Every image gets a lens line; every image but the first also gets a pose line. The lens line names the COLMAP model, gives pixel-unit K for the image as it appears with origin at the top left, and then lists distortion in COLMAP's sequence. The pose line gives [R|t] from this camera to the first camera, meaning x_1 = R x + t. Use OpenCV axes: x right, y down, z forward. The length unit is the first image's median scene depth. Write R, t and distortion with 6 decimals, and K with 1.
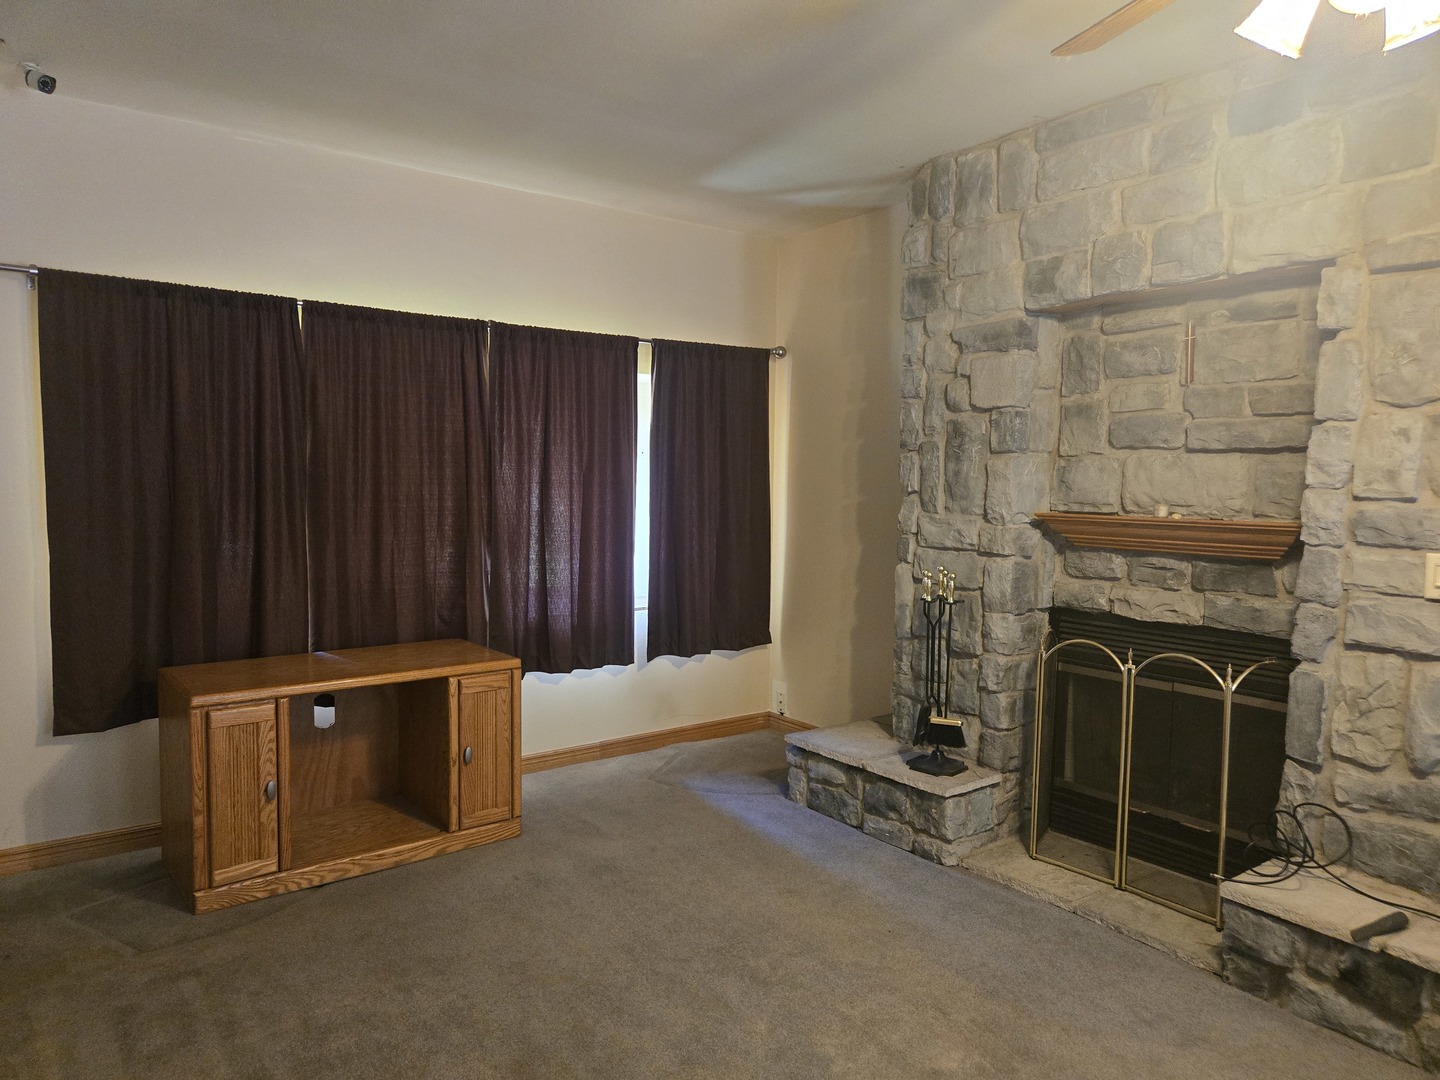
lens RADIAL K [[953.9, 0, 720.0], [0, 953.9, 540.0], [0, 0, 1]] dist [0.002566, 0.000930]
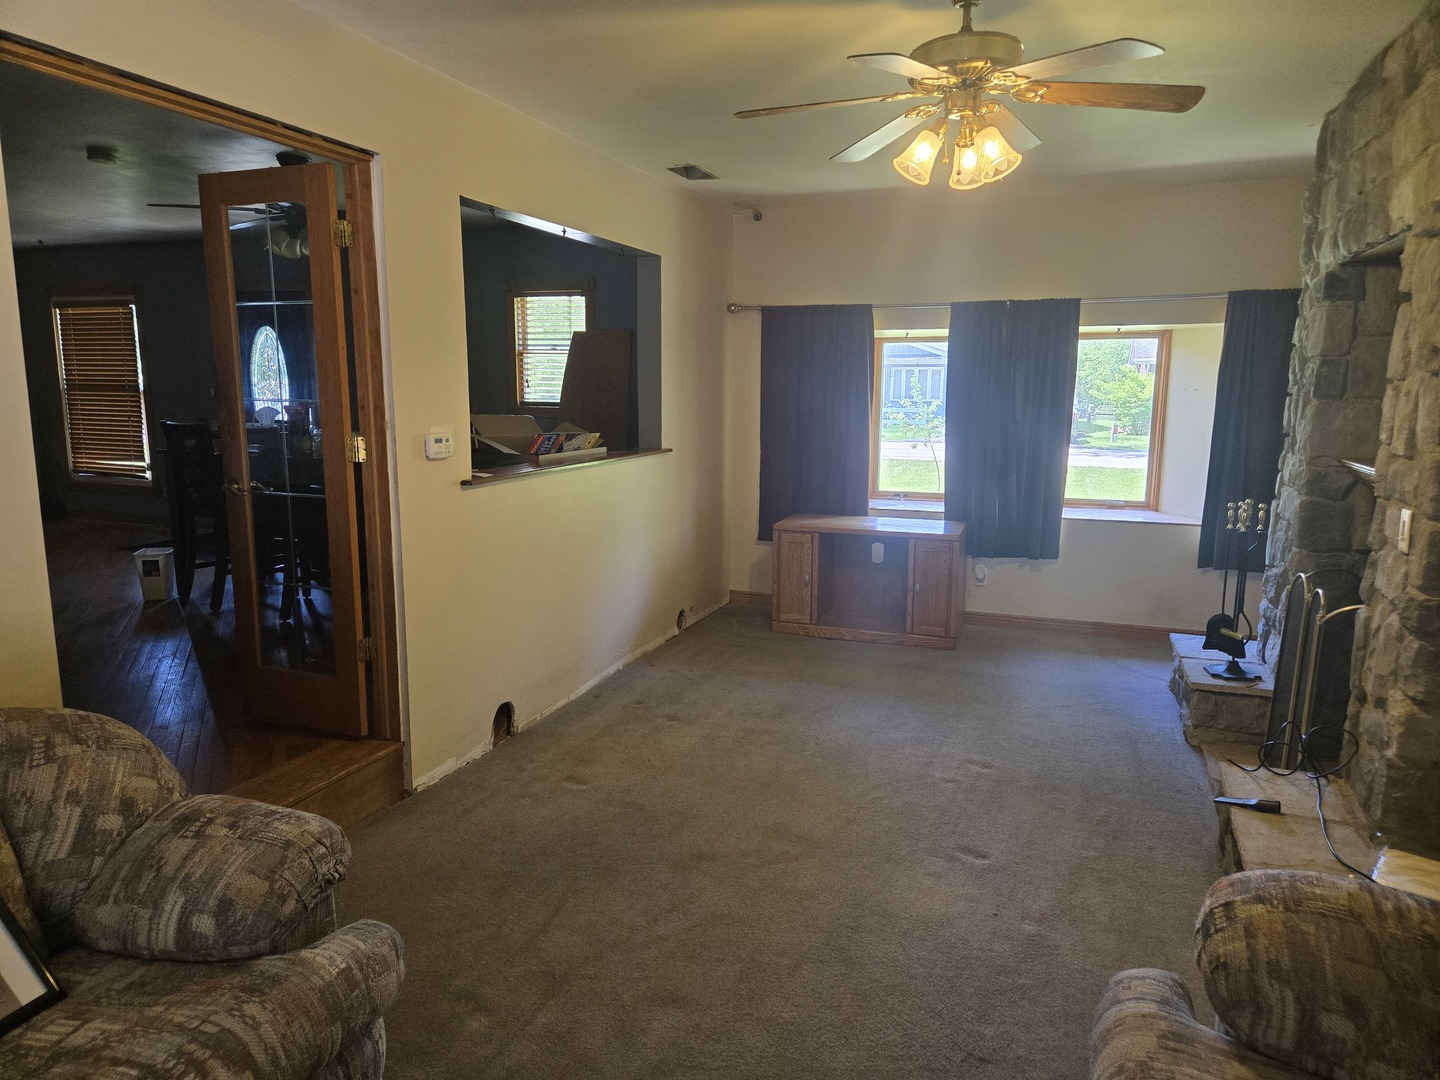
lens RADIAL K [[953.9, 0, 720.0], [0, 953.9, 540.0], [0, 0, 1]] dist [0.002566, 0.000930]
pose [[0.528731, 0.126102, -0.839370, 0.817092], [-0.048191, 0.991767, 0.118640, -0.026886], [0.847420, -0.022278, 0.530455, -0.121297]]
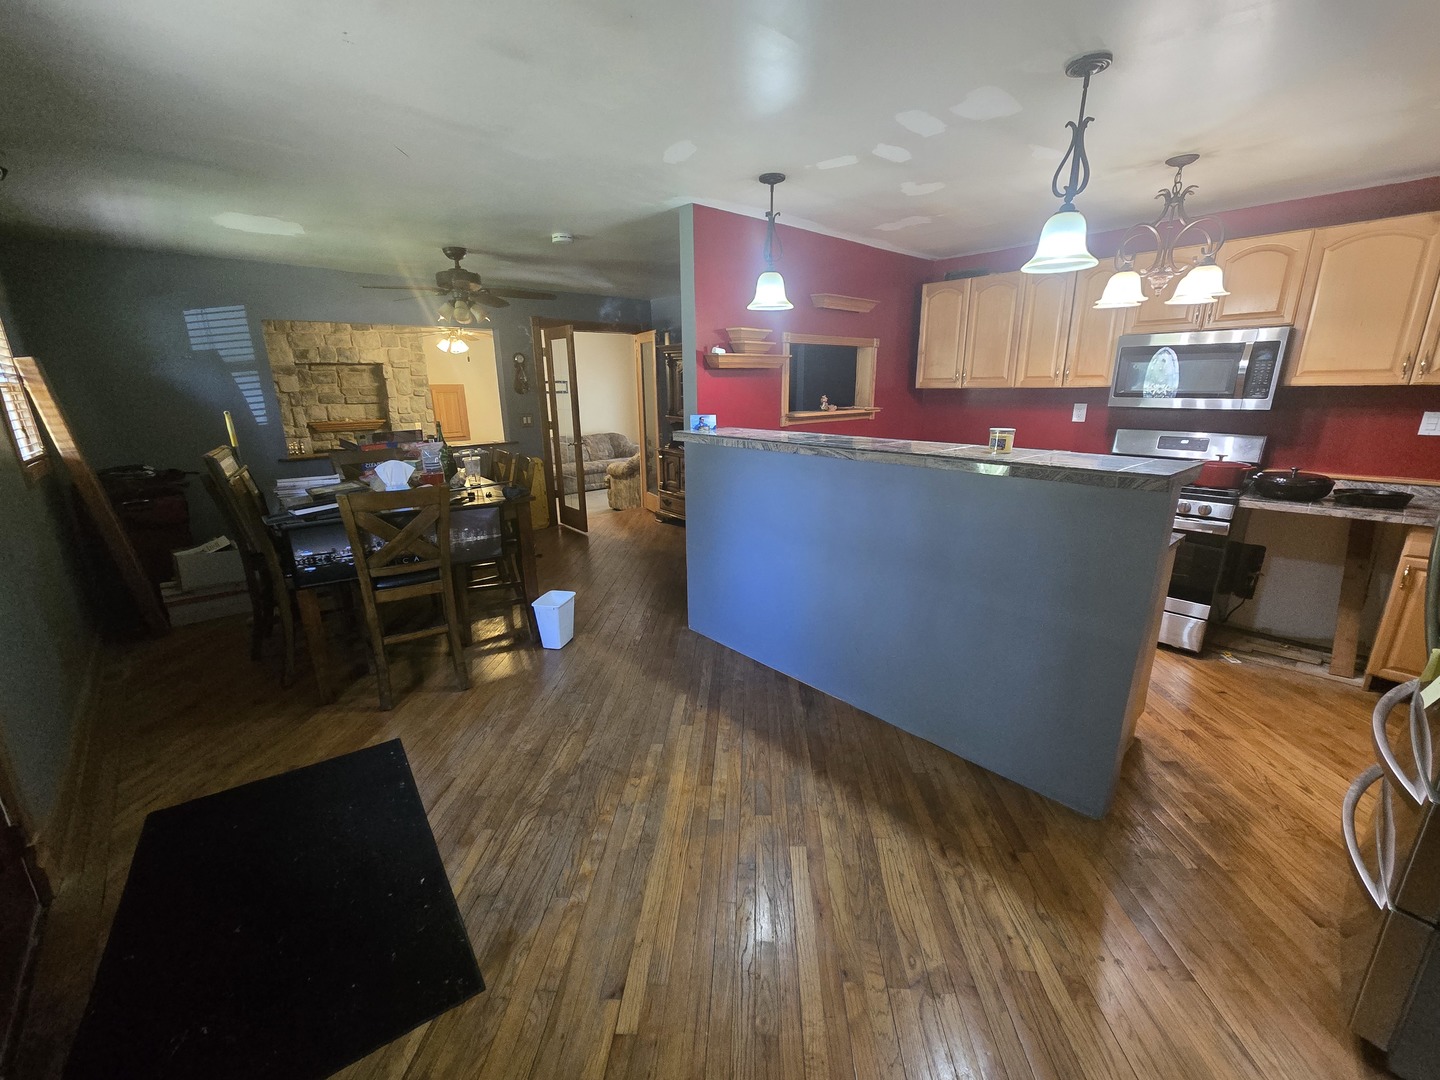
lens RADIAL K [[592.6, 0, 717.1], [0, 592.6, 547.3], [0, 0, 1]] dist [0.002576, -0.000382]
pose [[-0.096050, -0.275740, 0.956421, -2.132312], [0.073322, 0.956293, 0.283067, -0.105993], [-0.992672, 0.097315, -0.071634, -0.292376]]
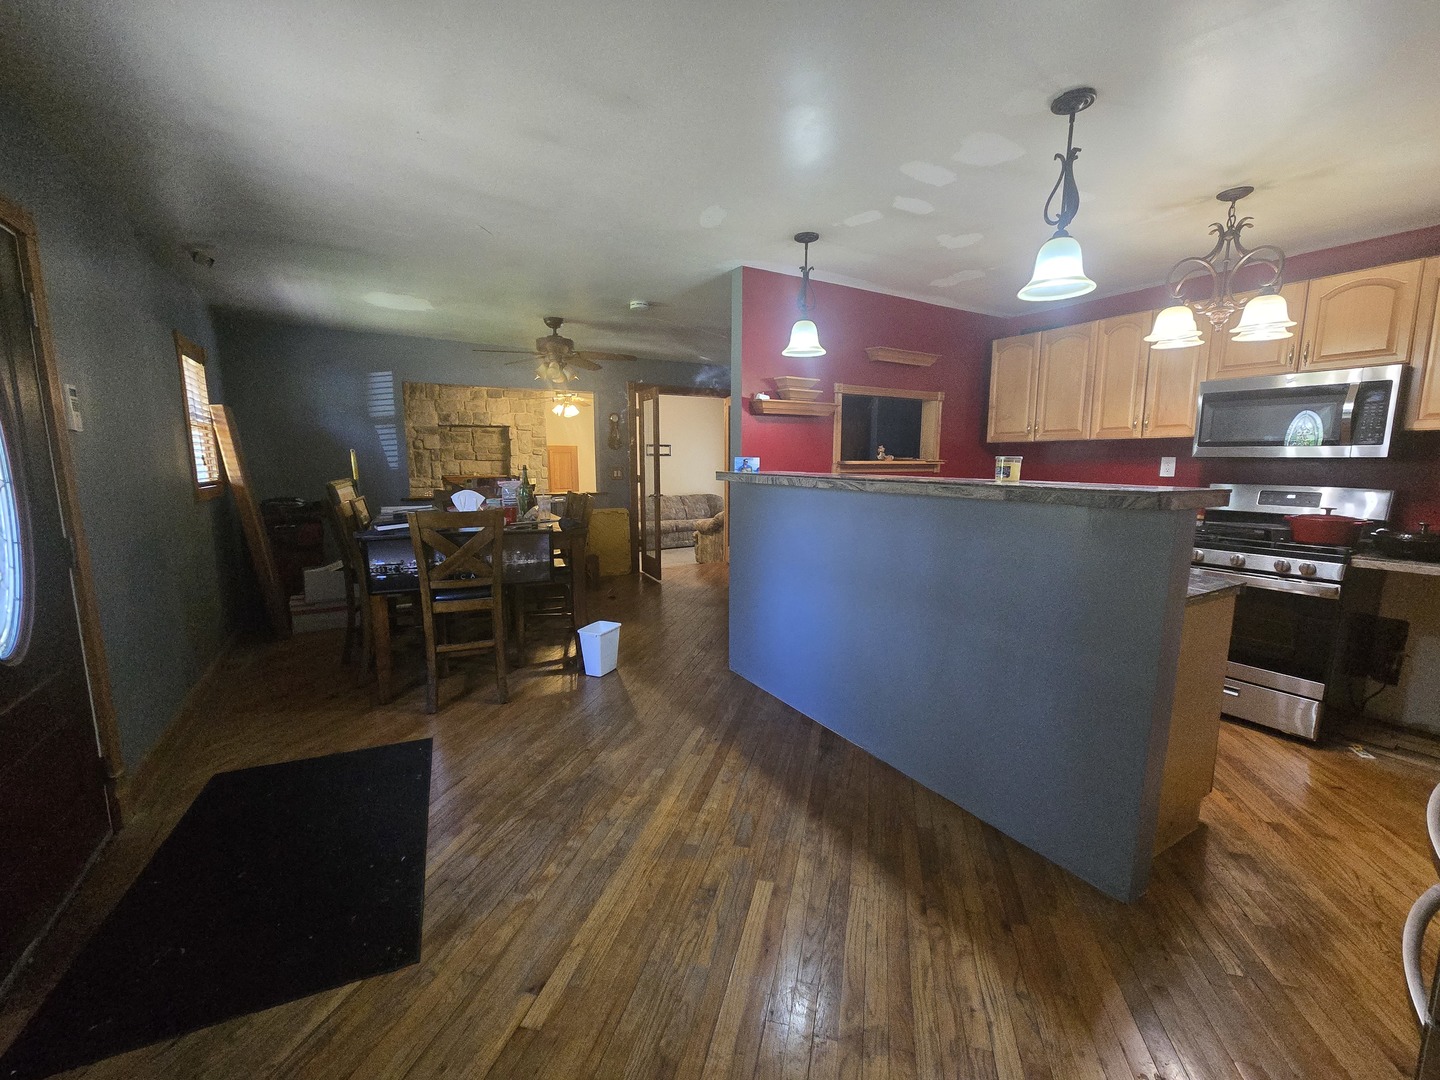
lens RADIAL K [[591.6, 0, 723.9], [0, 591.6, 542.6], [0, 0, 1]] dist [-0.000054, 0.001403]
pose [[0.094628, -0.150480, 0.984074, -2.162165], [0.062158, 0.987474, 0.145023, -0.041120], [-0.993570, 0.047445, 0.102797, -0.426666]]
